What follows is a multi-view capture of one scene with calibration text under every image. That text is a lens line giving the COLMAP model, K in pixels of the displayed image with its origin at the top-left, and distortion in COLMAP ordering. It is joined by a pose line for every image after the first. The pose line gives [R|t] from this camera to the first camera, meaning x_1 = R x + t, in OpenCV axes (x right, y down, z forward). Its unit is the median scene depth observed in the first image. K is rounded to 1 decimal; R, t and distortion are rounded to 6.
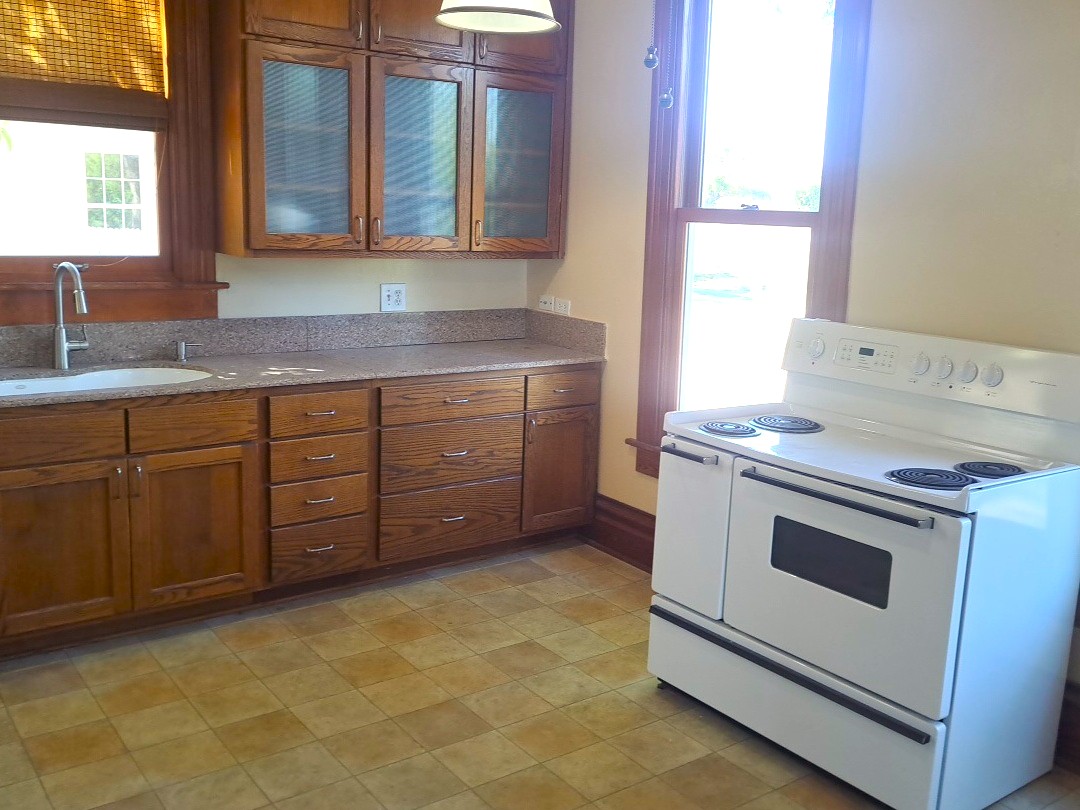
lens RADIAL K [[986.6, 0, 541.9], [0, 986.6, 396.3], [0, 0, 1]] dist [0.055992, 0.001474]
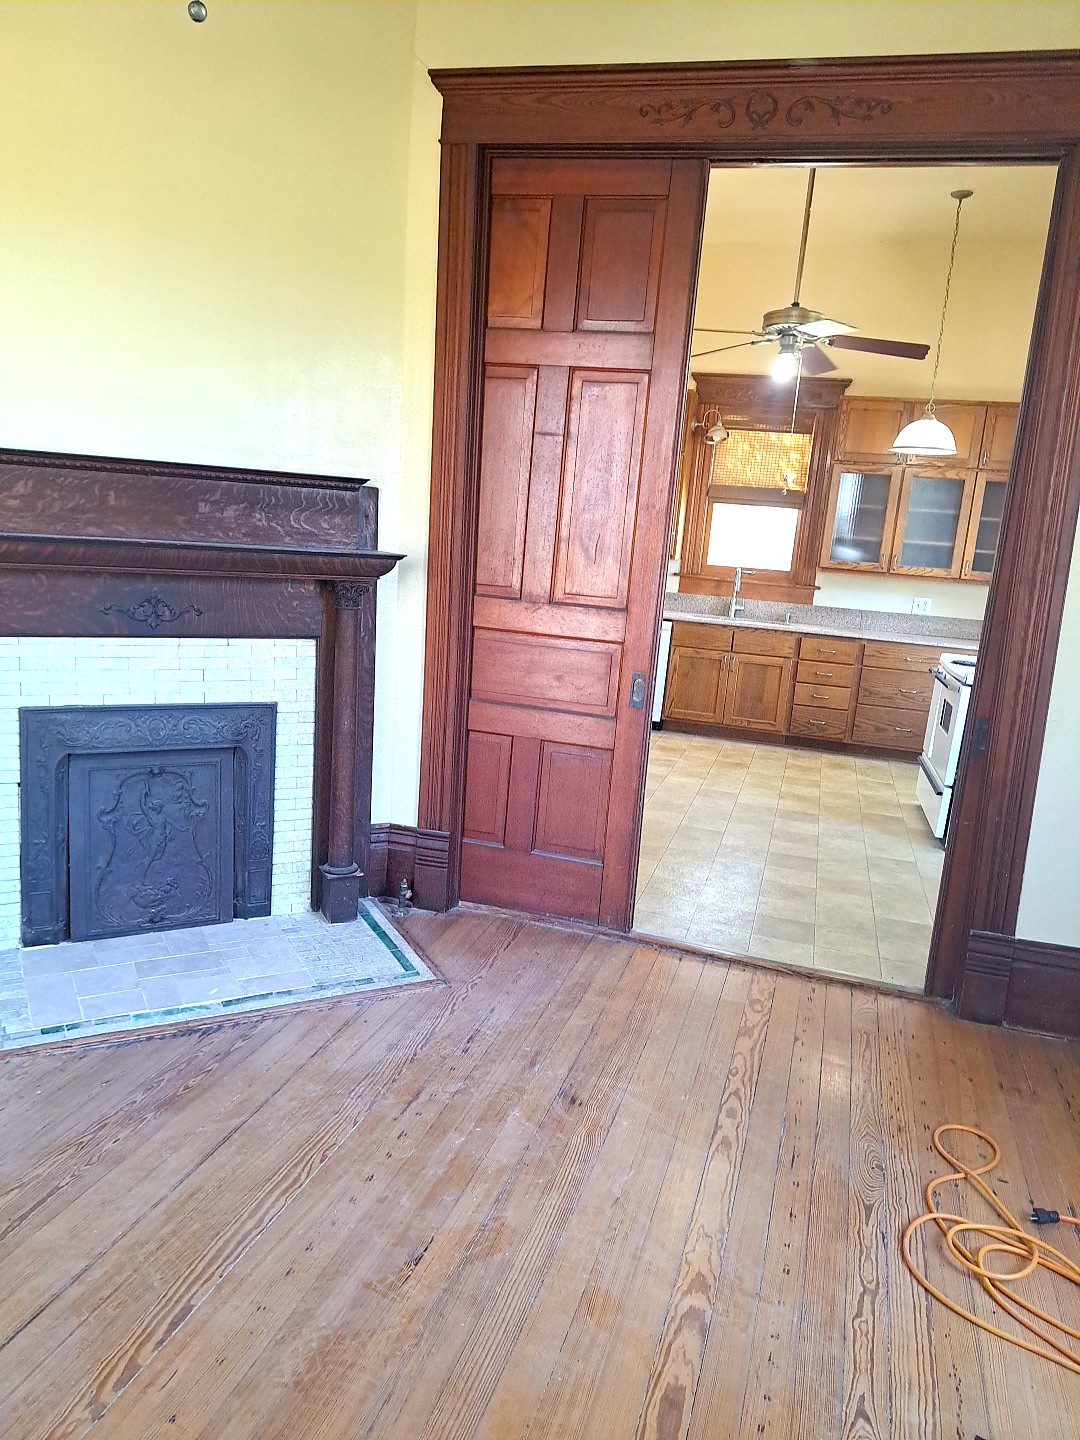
lens RADIAL K [[1038.6, 0, 542.9], [0, 1038.6, 725.5], [0, 0, 1]] dist [-0.001071, -0.000218]
pose [[0.613388, 0.157551, -0.773907, 0.984328], [-0.198493, 0.979201, 0.042022, 0.176042], [0.764431, 0.127840, 0.631903, -0.663990]]
